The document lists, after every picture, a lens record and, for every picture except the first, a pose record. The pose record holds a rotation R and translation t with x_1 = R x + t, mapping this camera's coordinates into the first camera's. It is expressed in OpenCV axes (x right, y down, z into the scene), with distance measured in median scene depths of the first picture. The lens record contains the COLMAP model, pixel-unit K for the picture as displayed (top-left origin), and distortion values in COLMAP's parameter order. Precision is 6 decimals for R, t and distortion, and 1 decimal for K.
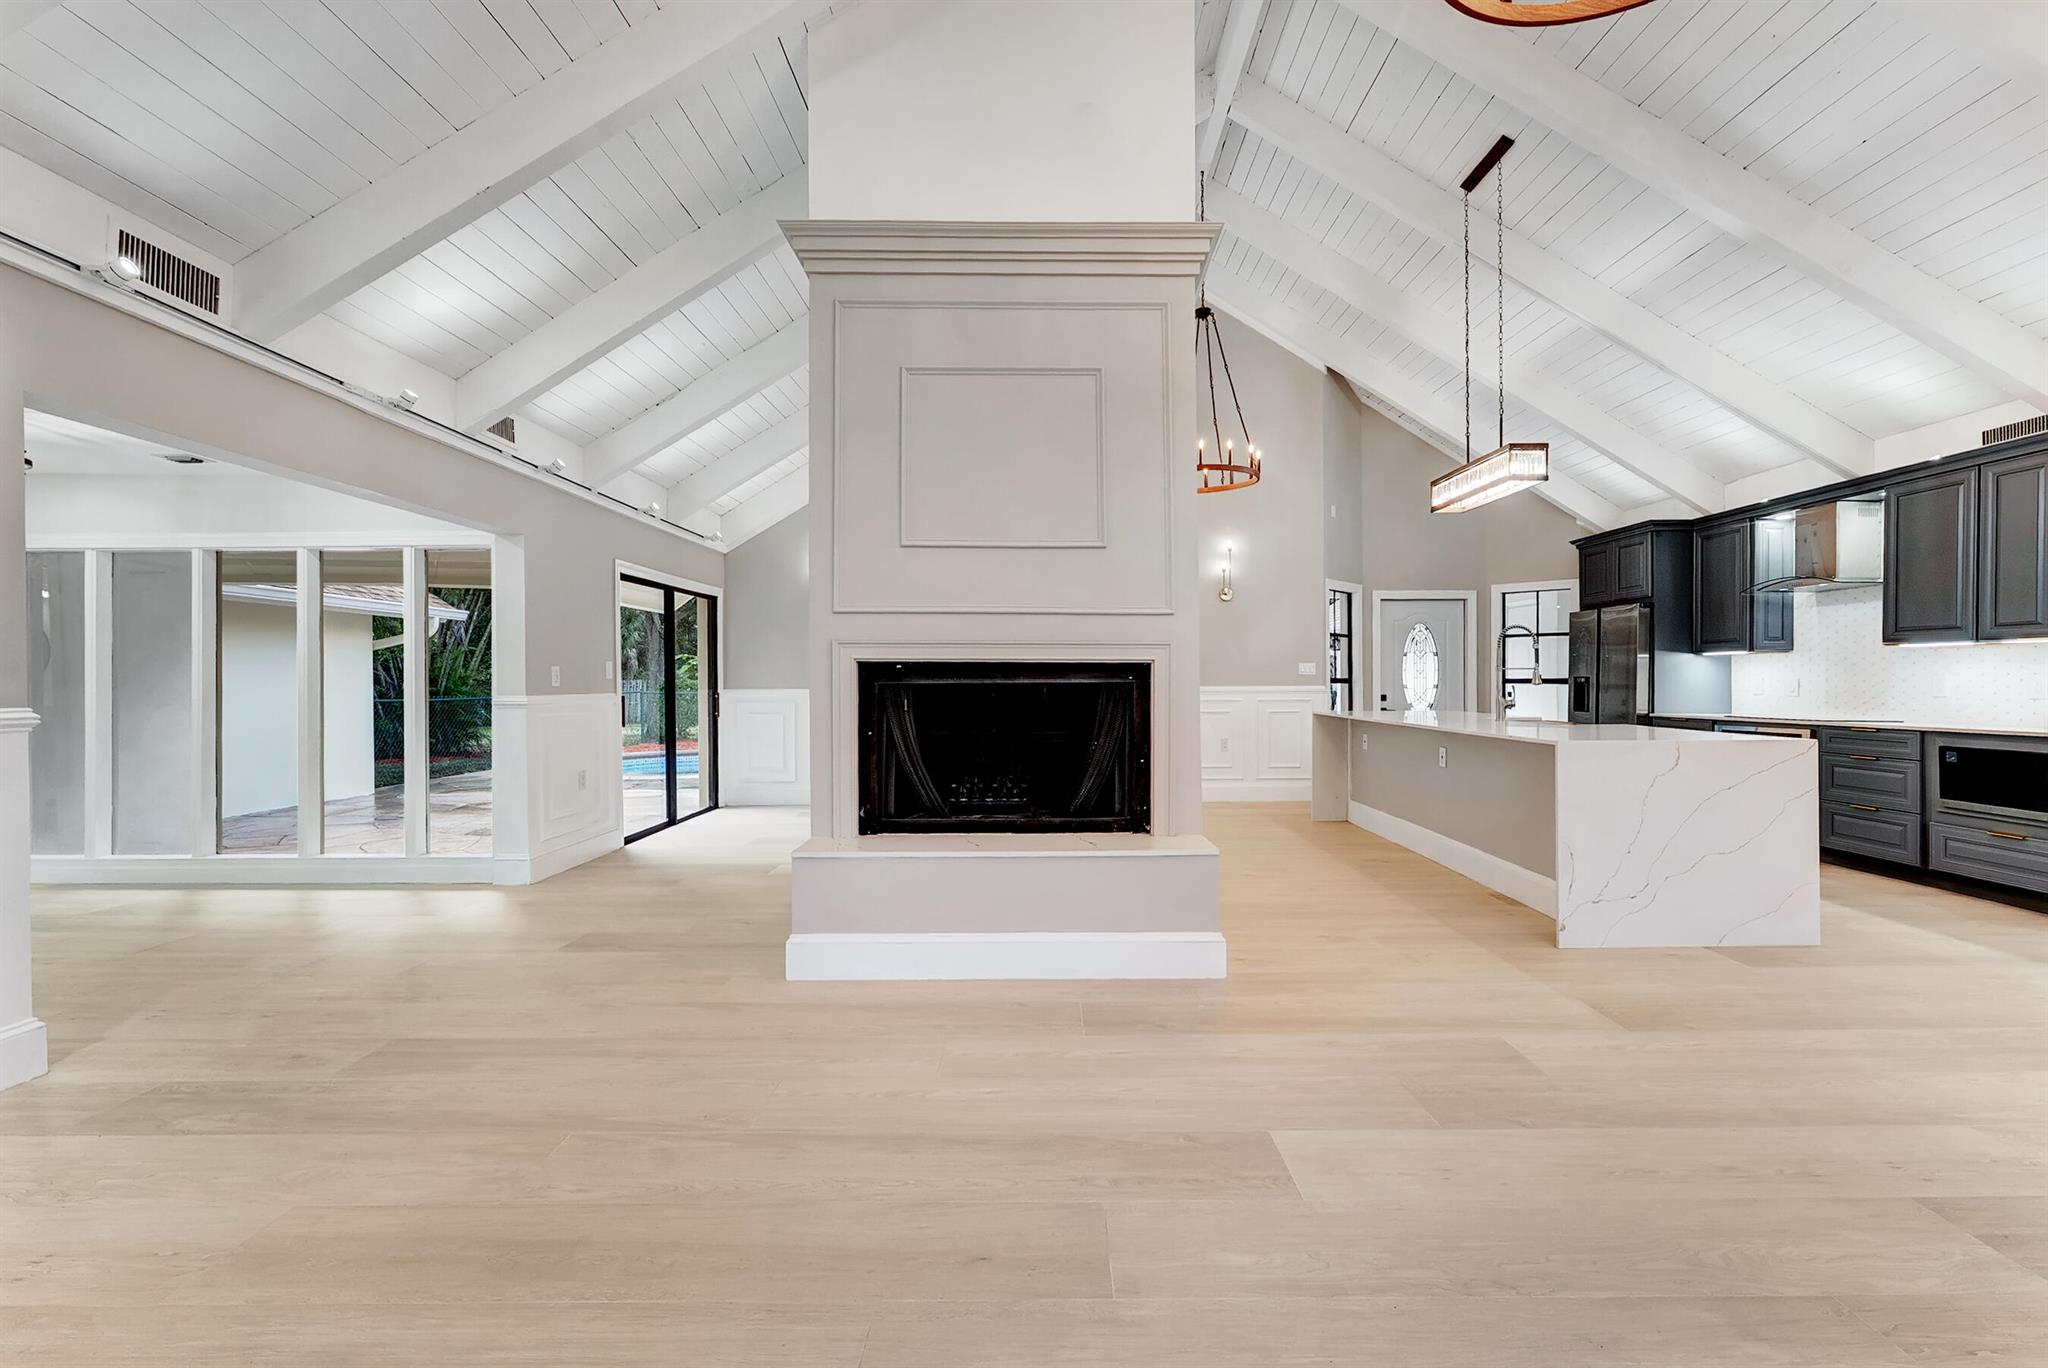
lens RADIAL K [[836.8, 0, 1033.1], [0, 836.8, 683.7], [0, 0, 1]] dist [0.002260, -0.000629]
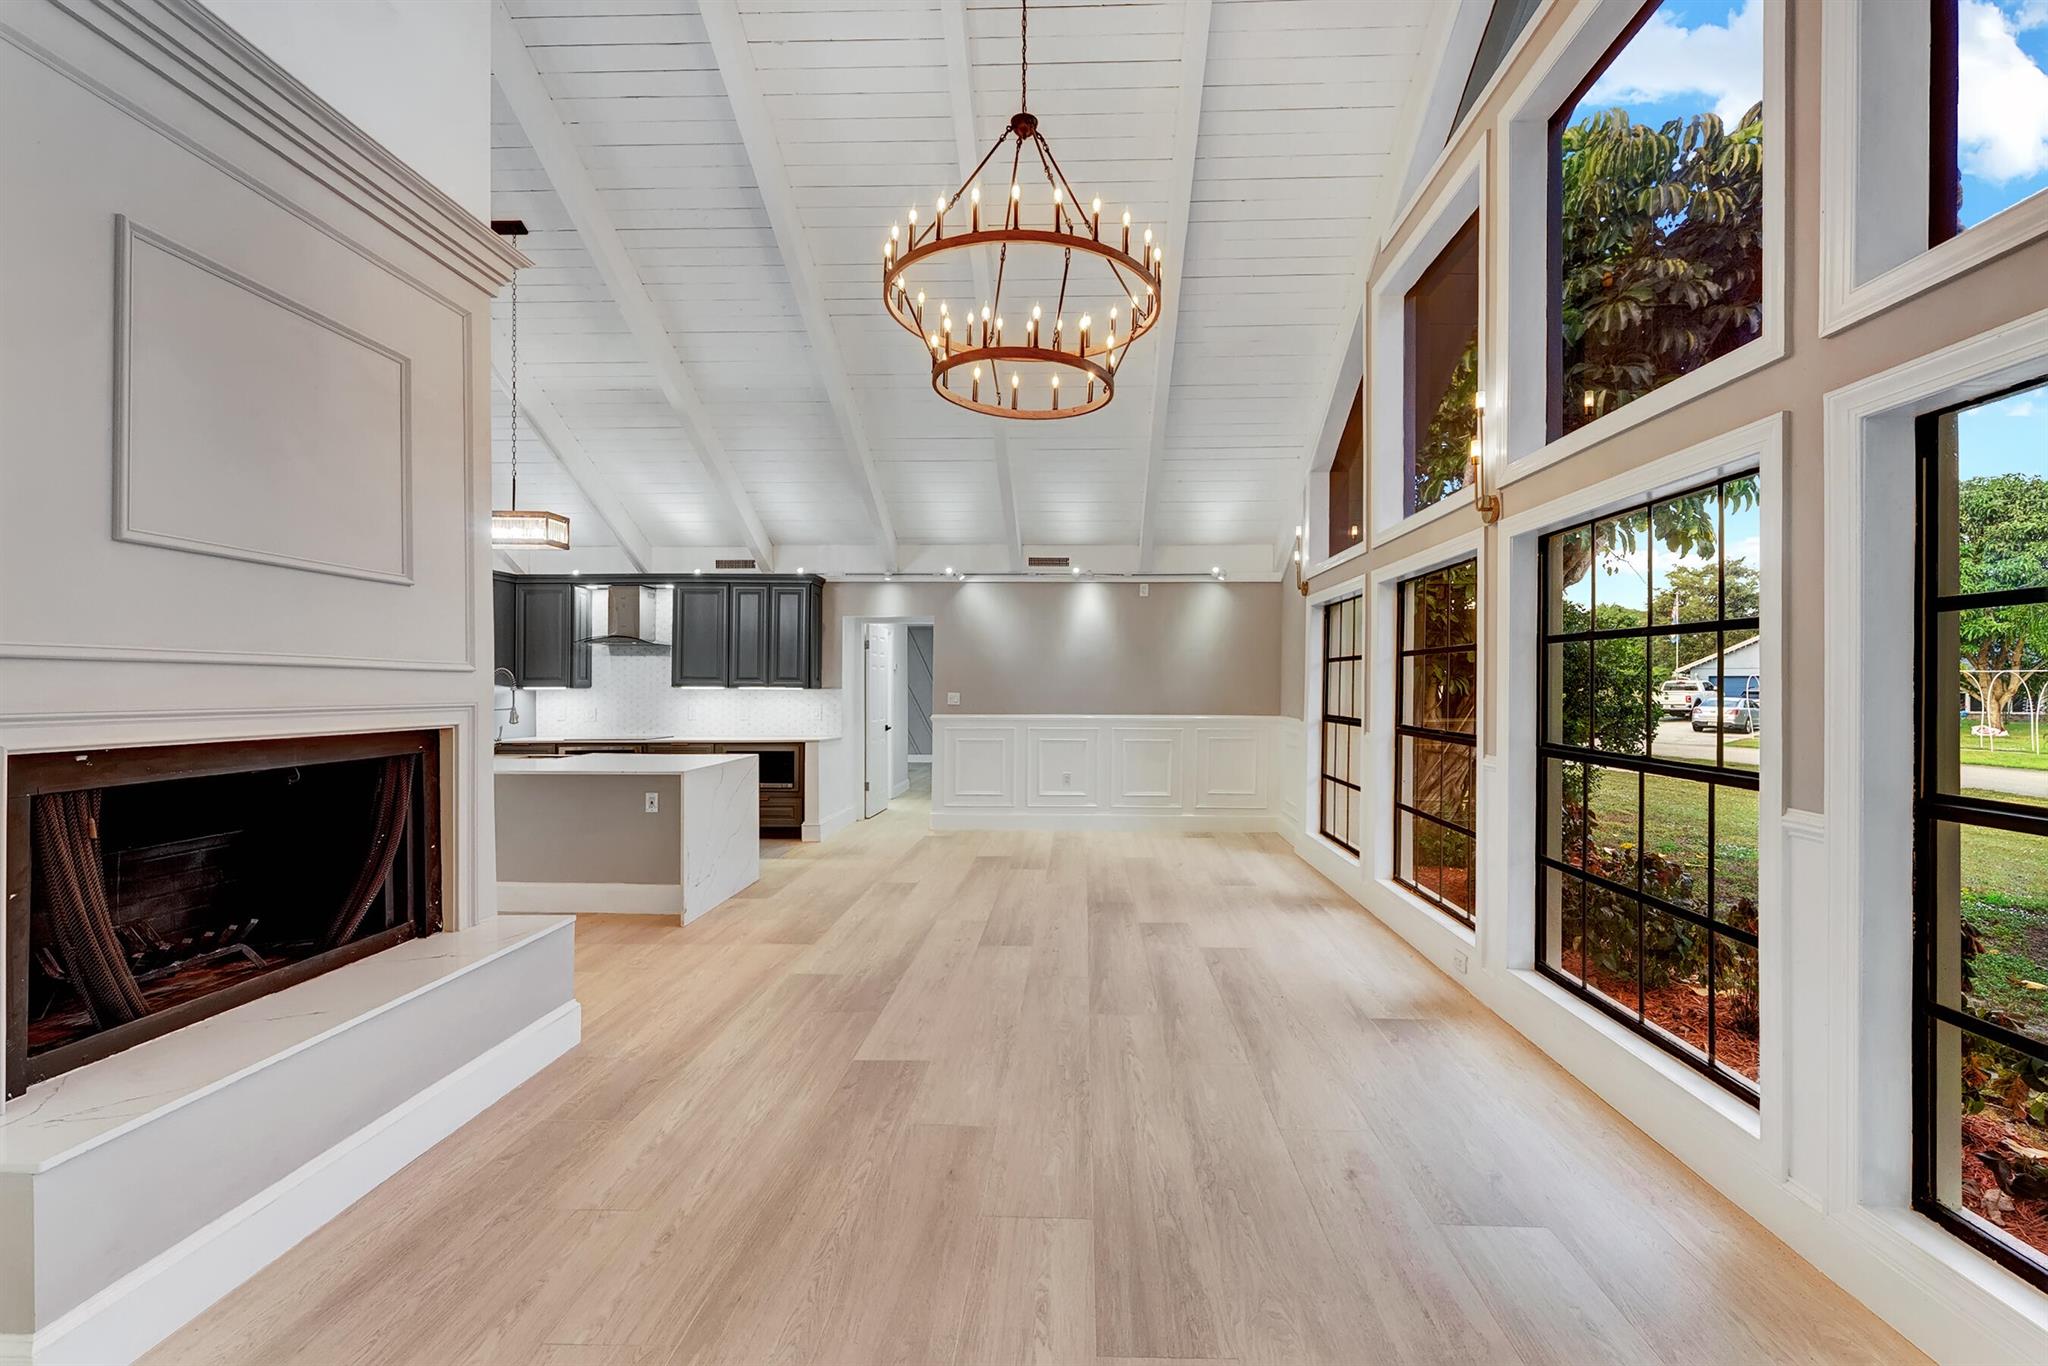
lens RADIAL K [[836.8, 0, 1070.2], [0, 836.8, 689.6], [0, 0, 1]] dist [0.002260, -0.000629]
pose [[0.018295, -0.004256, 0.999824, -0.661221], [0.004909, 0.999979, 0.004166, -0.061168], [-0.999821, 0.004831, 0.018315, 0.344995]]
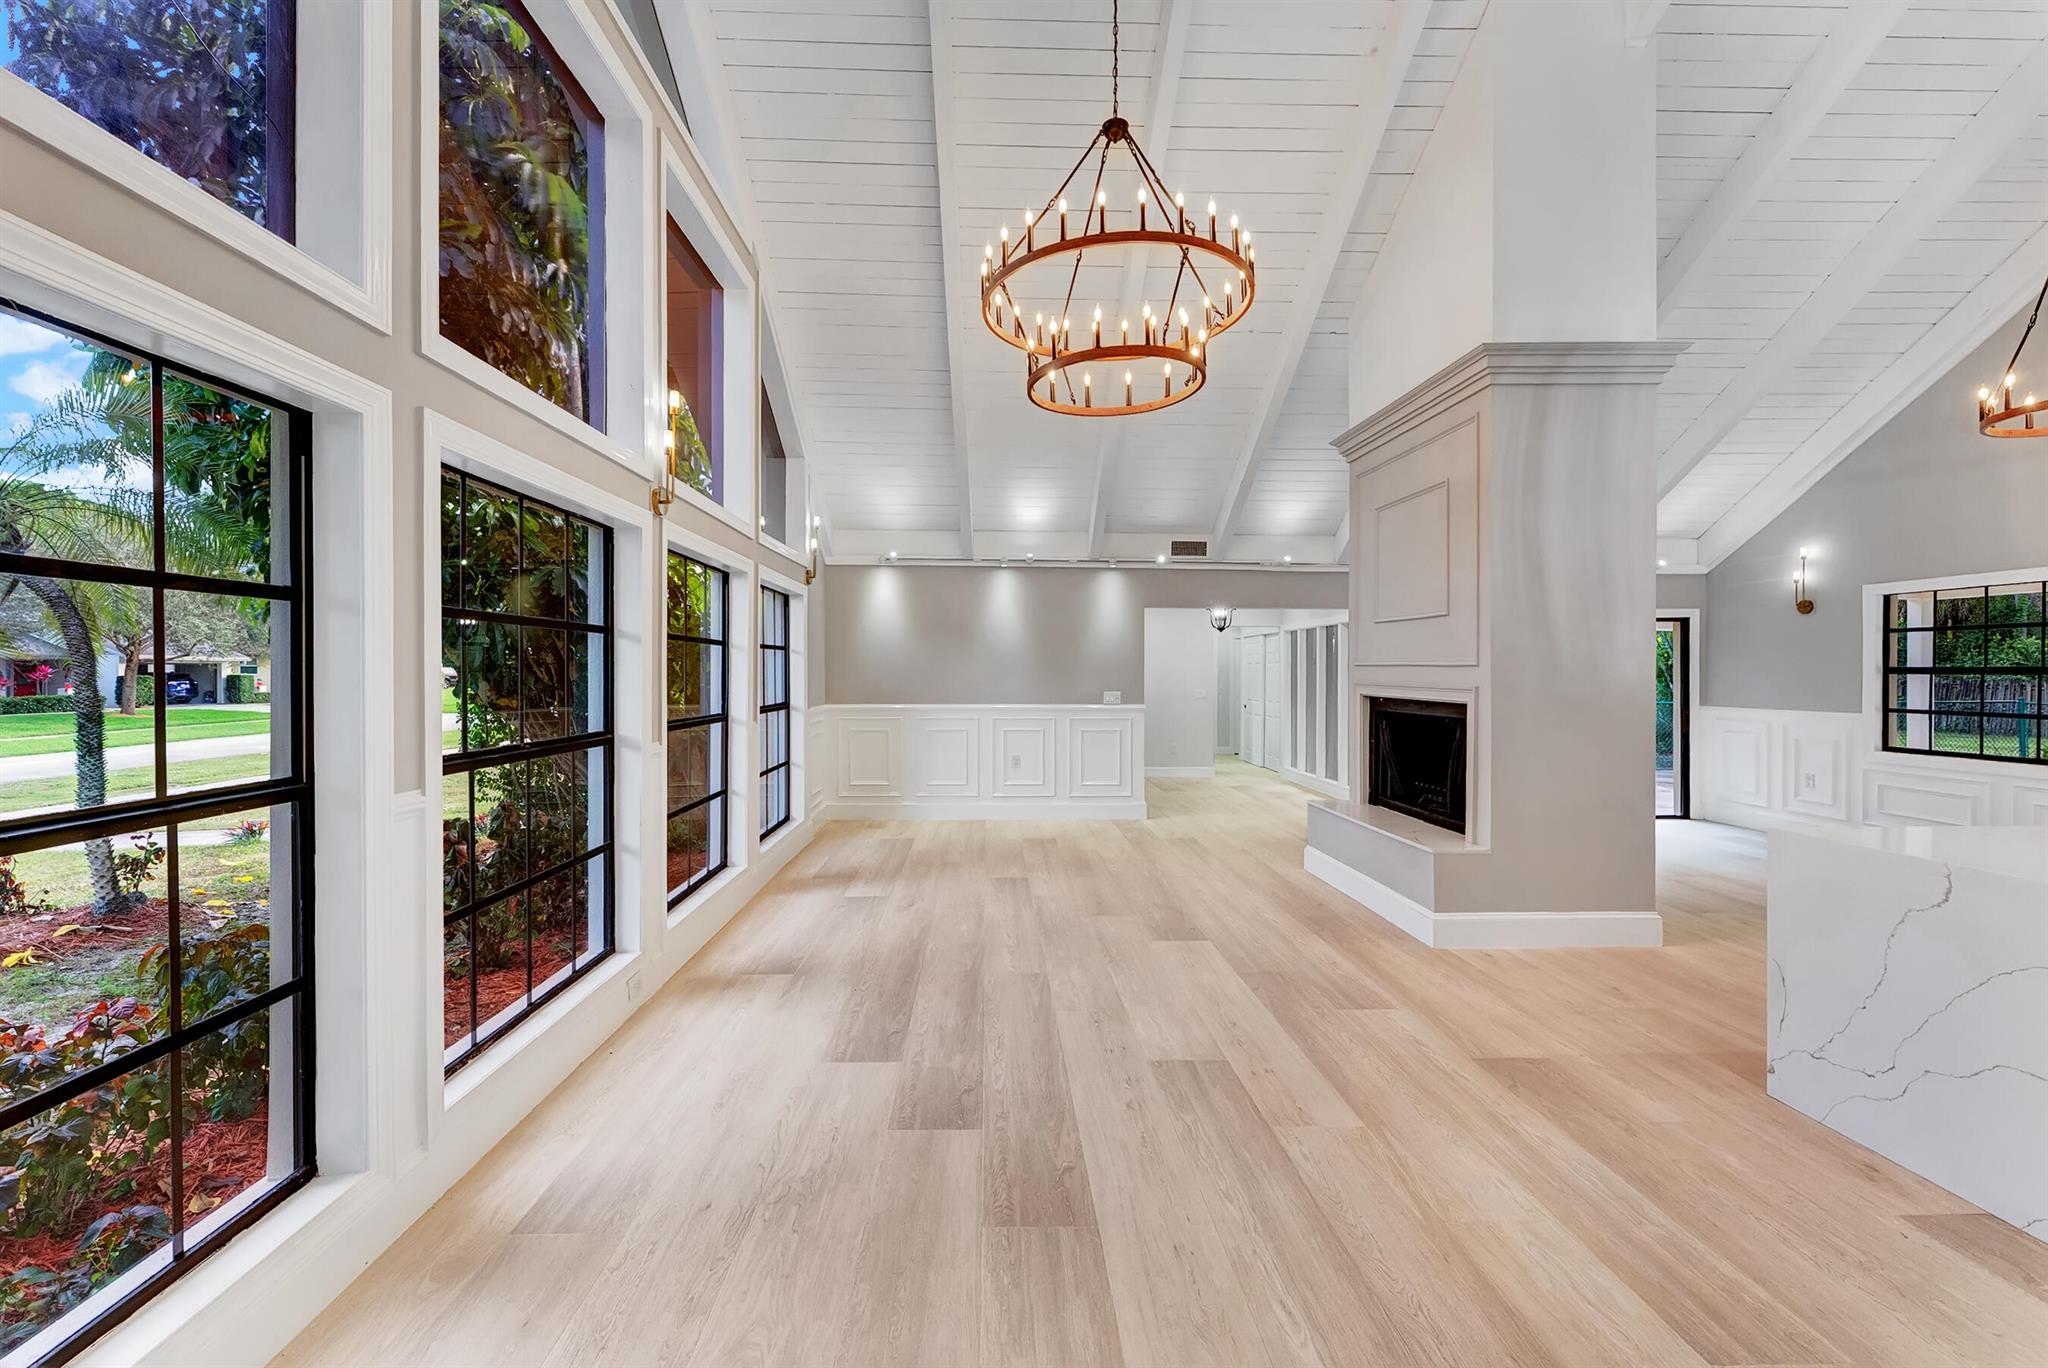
lens RADIAL K [[836.8, 0, 1004.0], [0, 836.8, 670.9], [0, 0, 1]] dist [0.002260, -0.000629]
pose [[0.017147, 0.001367, -0.999852, 1.324613], [-0.007425, 0.999972, 0.001239, -0.066767], [0.999825, 0.007403, 0.017157, 0.268124]]
